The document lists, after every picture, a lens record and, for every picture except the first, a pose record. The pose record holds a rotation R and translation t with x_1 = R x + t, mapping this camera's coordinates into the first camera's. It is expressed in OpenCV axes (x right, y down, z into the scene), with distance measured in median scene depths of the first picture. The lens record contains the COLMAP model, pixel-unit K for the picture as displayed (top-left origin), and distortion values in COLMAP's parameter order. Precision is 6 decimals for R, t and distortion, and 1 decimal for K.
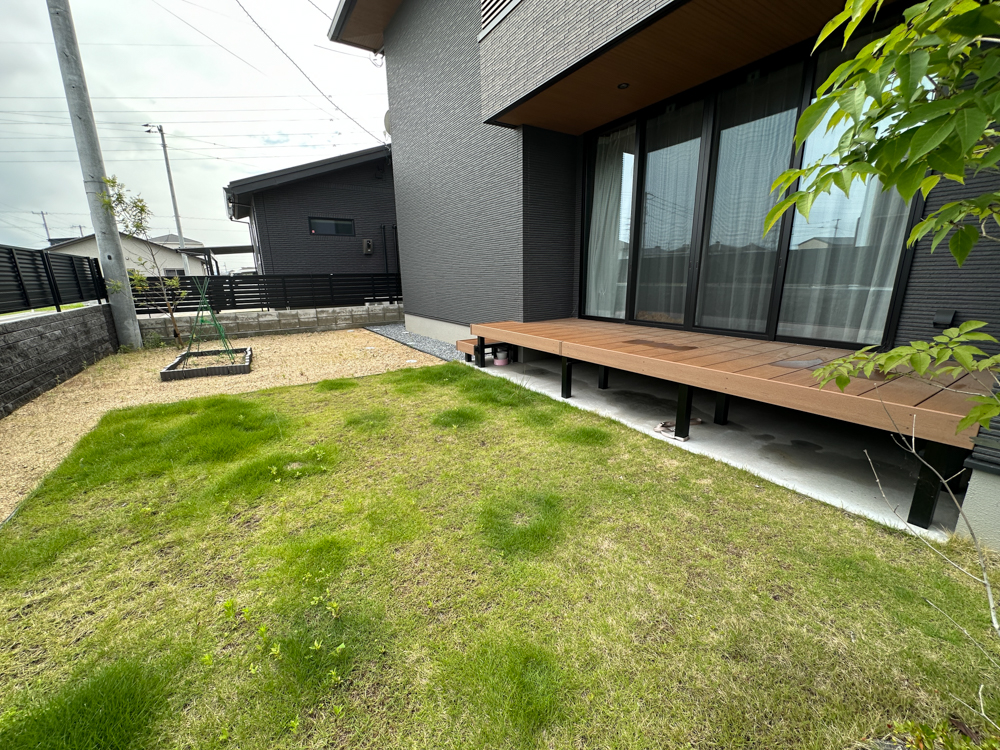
lens RADIAL K [[403.1, 0, 501.3], [0, 403.1, 378.4], [0, 0, 1]] dist [0.000964, -0.000439]
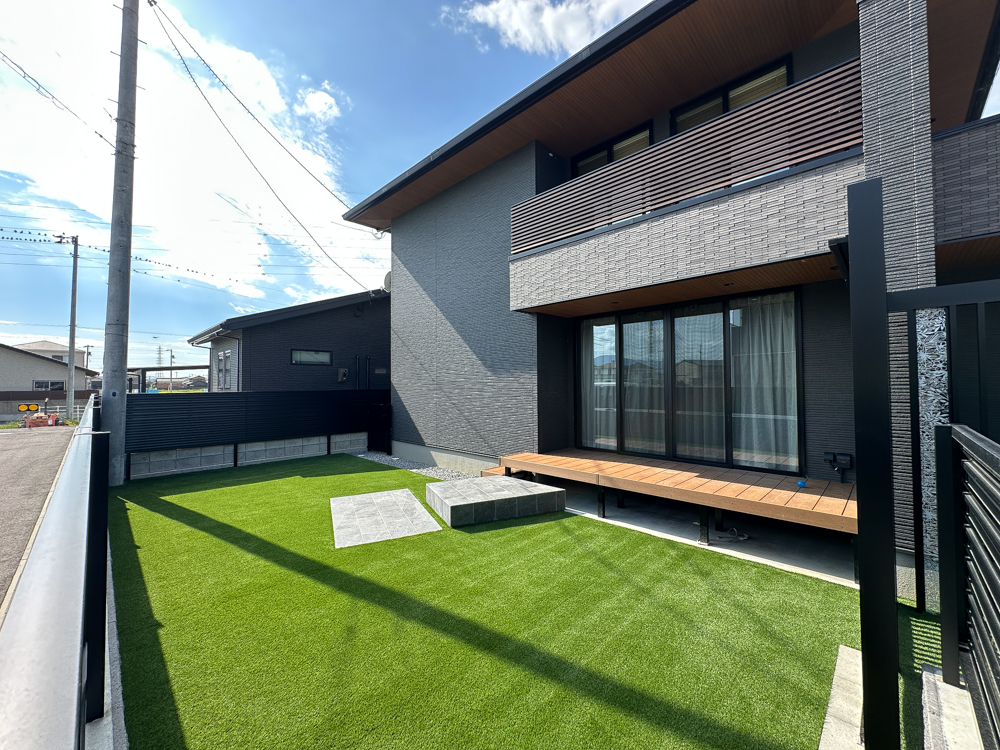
lens RADIAL K [[403.1, 0, 508.0], [0, 403.1, 370.5], [0, 0, 1]] dist [0.000964, -0.000439]
pose [[0.975995, 0.019784, 0.216895, -0.277573], [0.043672, 0.957863, -0.283886, -0.034787], [-0.213372, 0.286543, 0.934005, -0.182476]]
